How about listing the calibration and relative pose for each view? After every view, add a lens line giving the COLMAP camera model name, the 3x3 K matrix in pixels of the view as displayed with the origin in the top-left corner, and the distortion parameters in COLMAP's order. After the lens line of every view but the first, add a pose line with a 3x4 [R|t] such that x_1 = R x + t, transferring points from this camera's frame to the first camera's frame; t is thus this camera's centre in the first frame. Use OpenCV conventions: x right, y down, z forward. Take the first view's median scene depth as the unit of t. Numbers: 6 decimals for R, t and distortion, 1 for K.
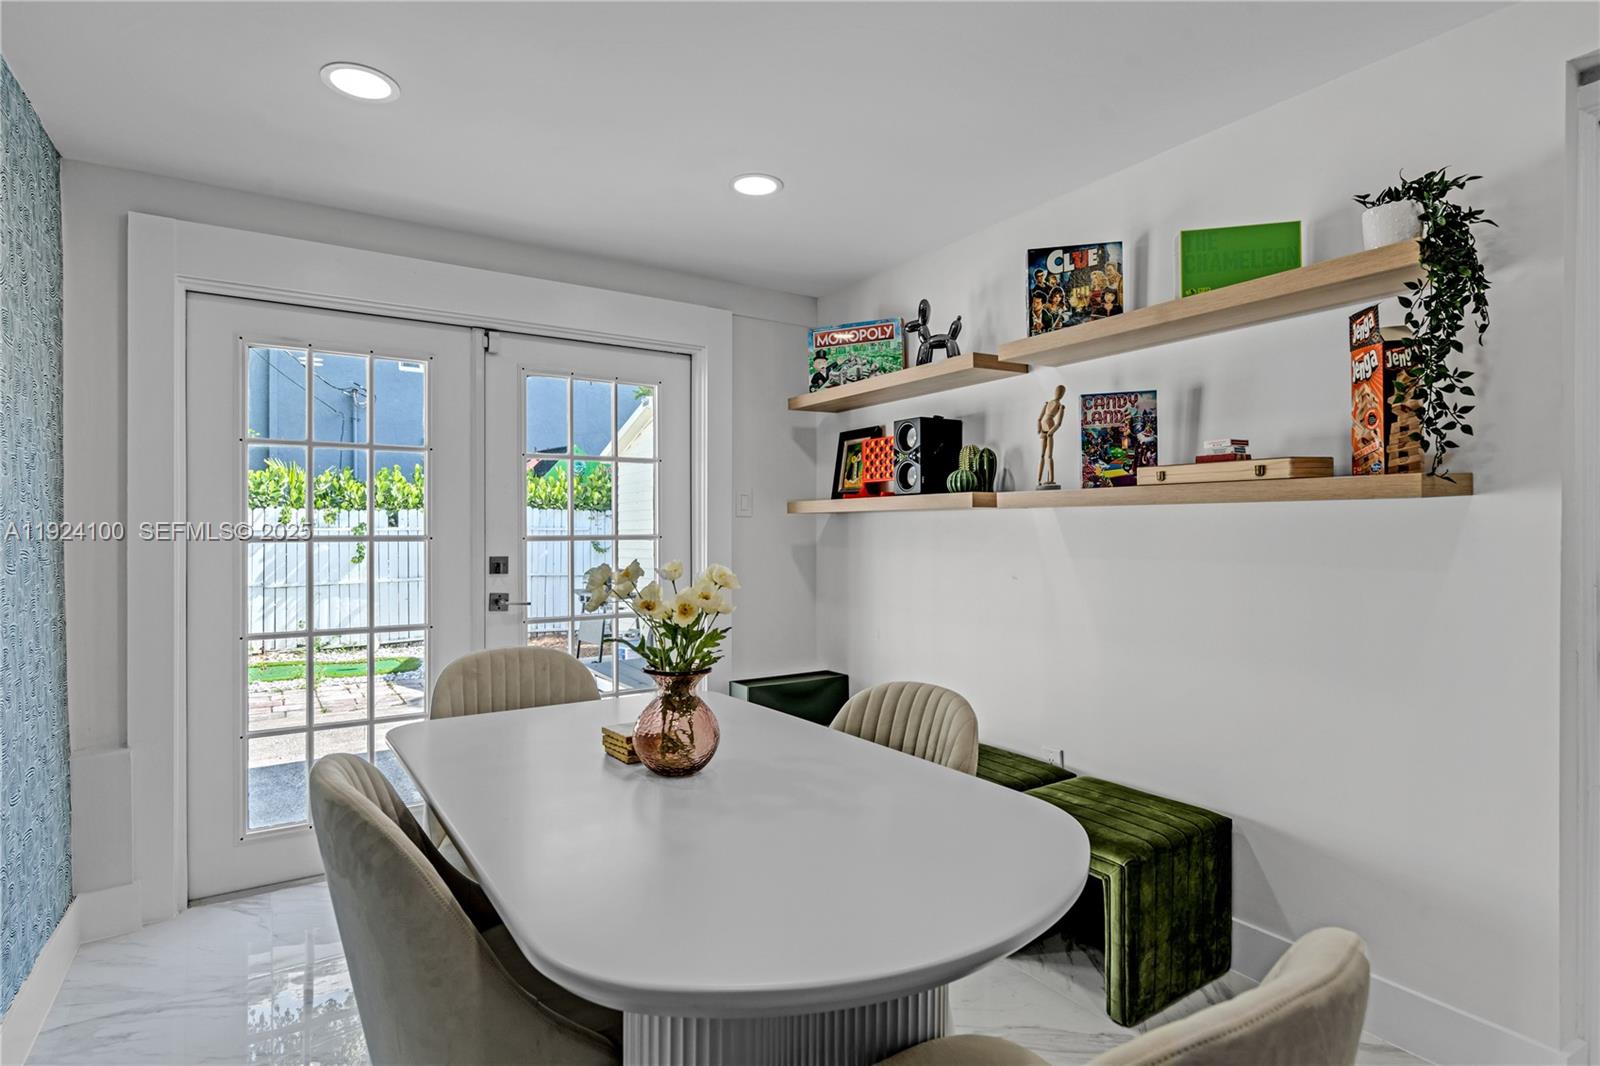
lens RADIAL K [[826.3, 0, 806.9], [0, 826.3, 534.4], [0, 0, 1]] dist [0.007586, 0.003932]
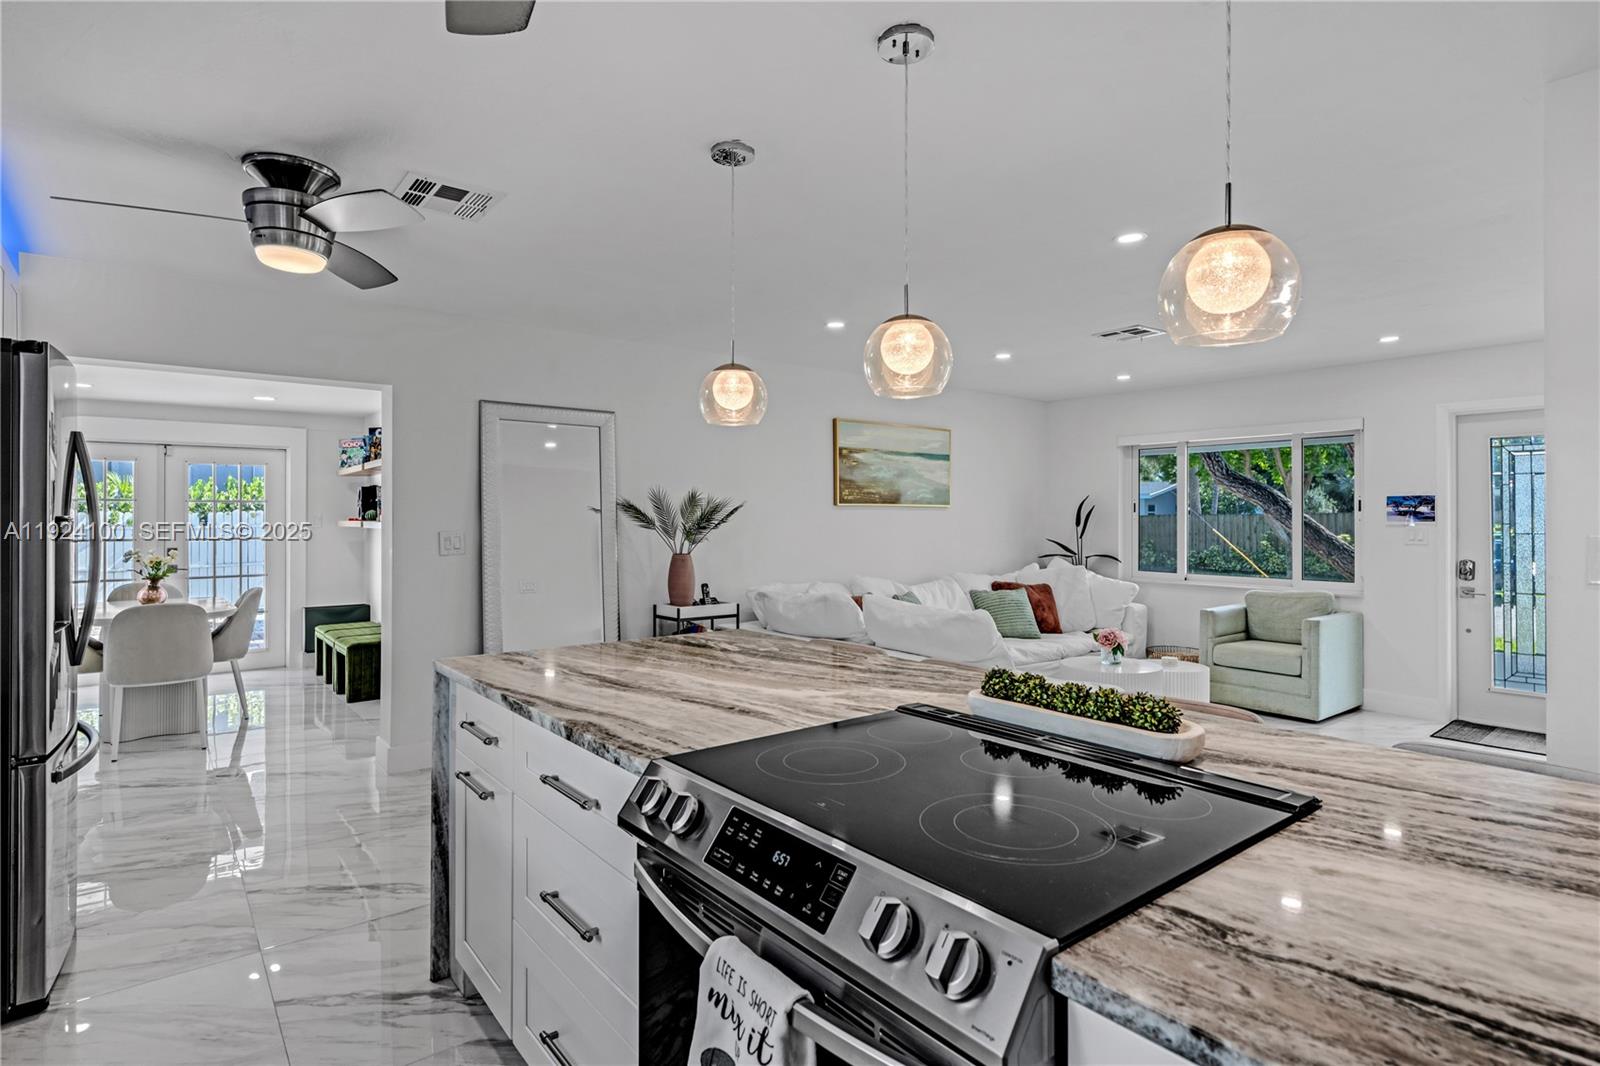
lens RADIAL K [[826.3, 0, 788.1], [0, 826.3, 513.3], [0, 0, 1]] dist [0.007586, 0.003932]
pose [[0.996542, 0.000083, 0.083095, 1.380407], [0.001011, 0.999913, -0.013131, -0.044298], [-0.083089, 0.013170, 0.996455, -1.710673]]
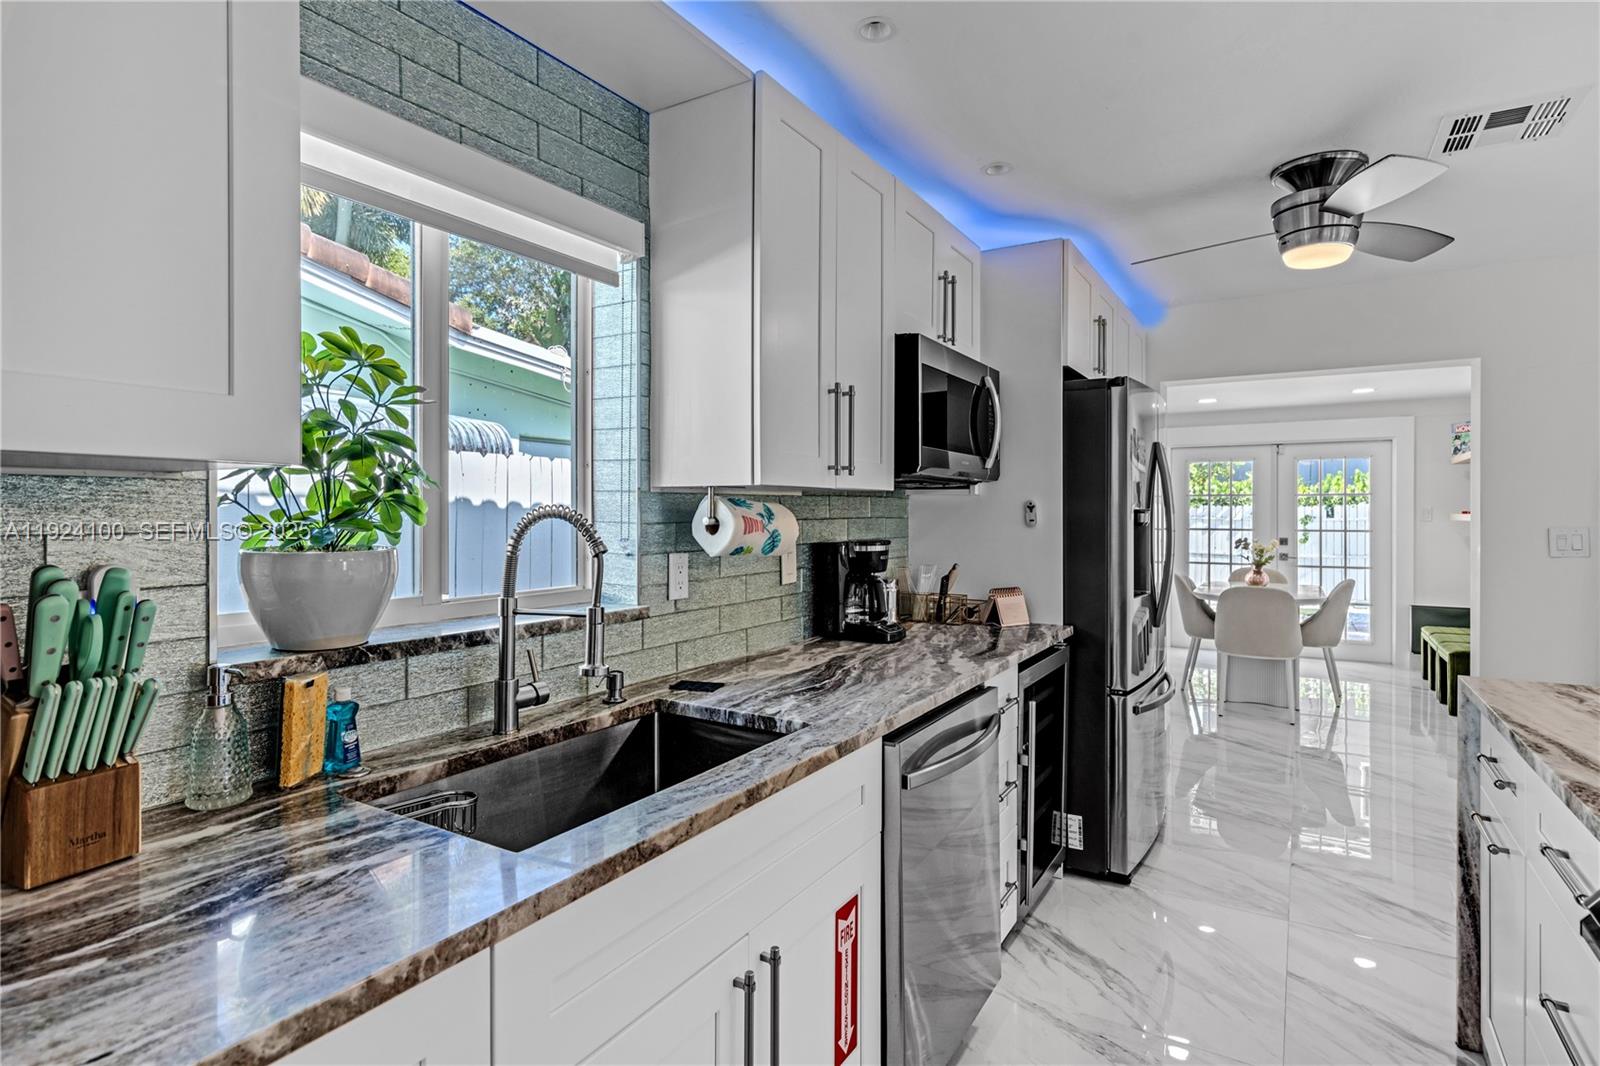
lens RADIAL K [[826.3, 0, 819.8], [0, 826.3, 511.1], [0, 0, 1]] dist [0.007586, 0.003932]
pose [[0.452980, 0.000756, -0.891520, 1.501178], [-0.006978, 0.999972, -0.002698, -0.044878], [0.891493, 0.007443, 0.452973, -1.666028]]
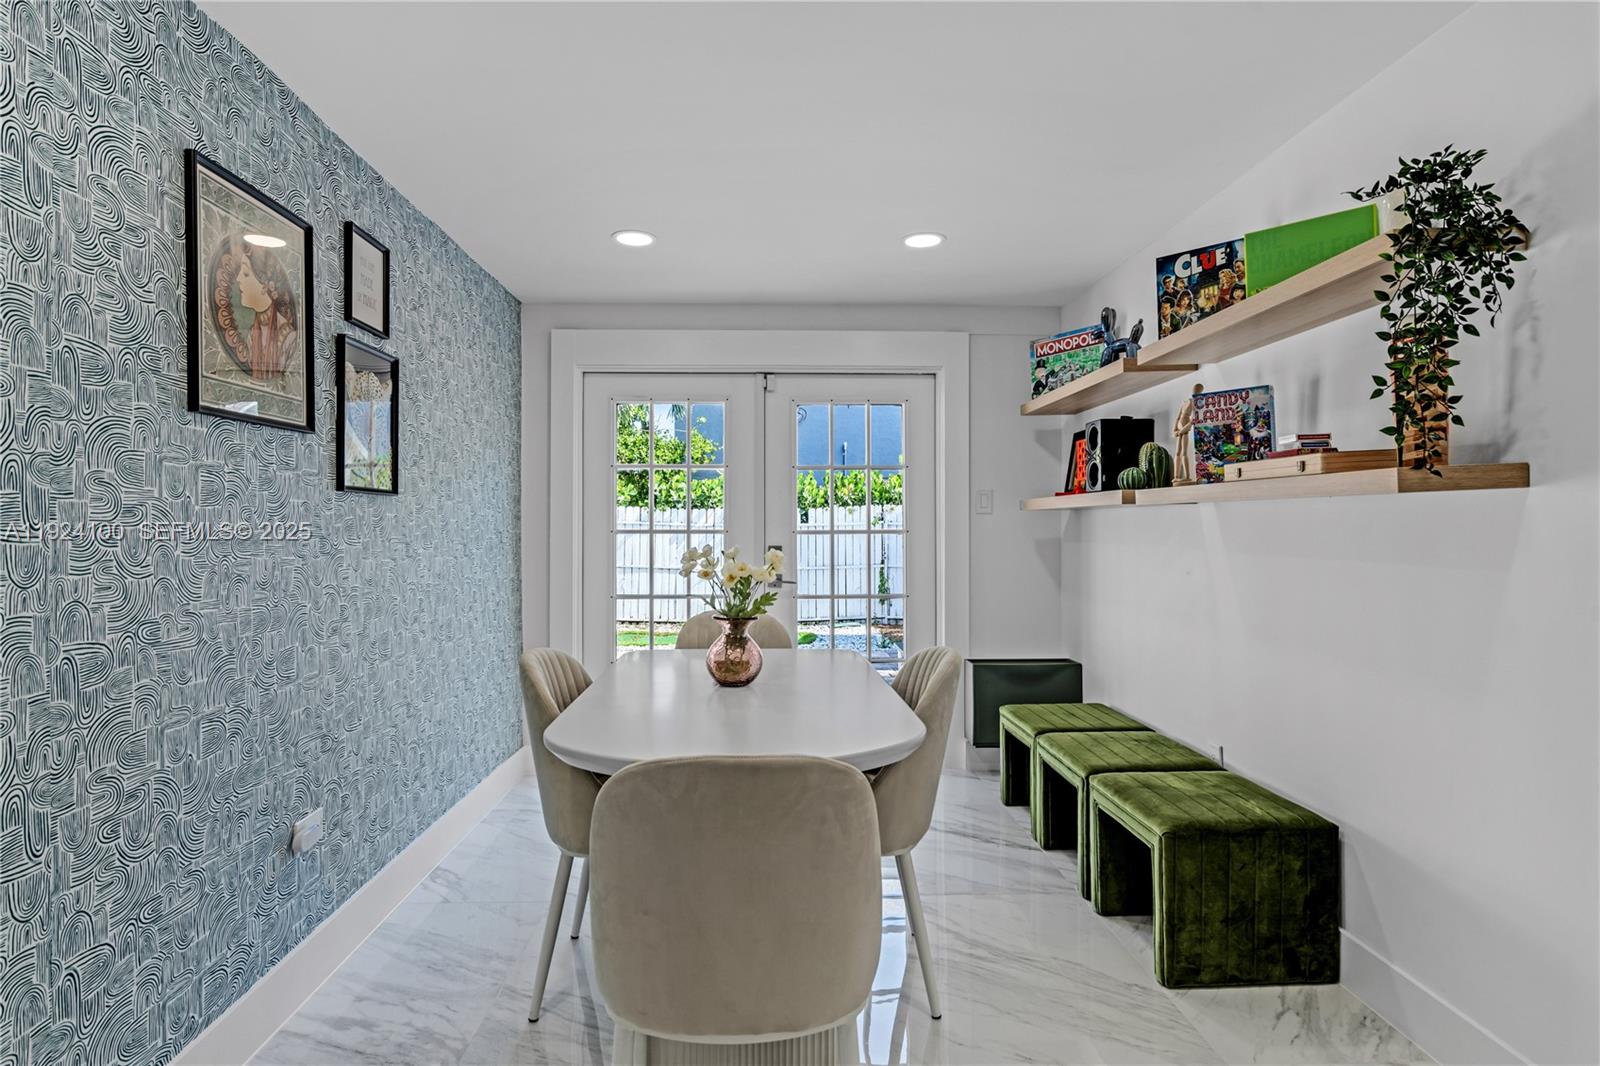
lens RADIAL K [[826.3, 0, 788.6], [0, 826.3, 525.1], [0, 0, 1]] dist [0.007586, 0.003932]
pose [[0.856609, -0.000272, -0.515966, 0.415692], [-0.002669, 0.999984, -0.004959, 0.000560], [0.515959, 0.005625, 0.856595, -0.140962]]
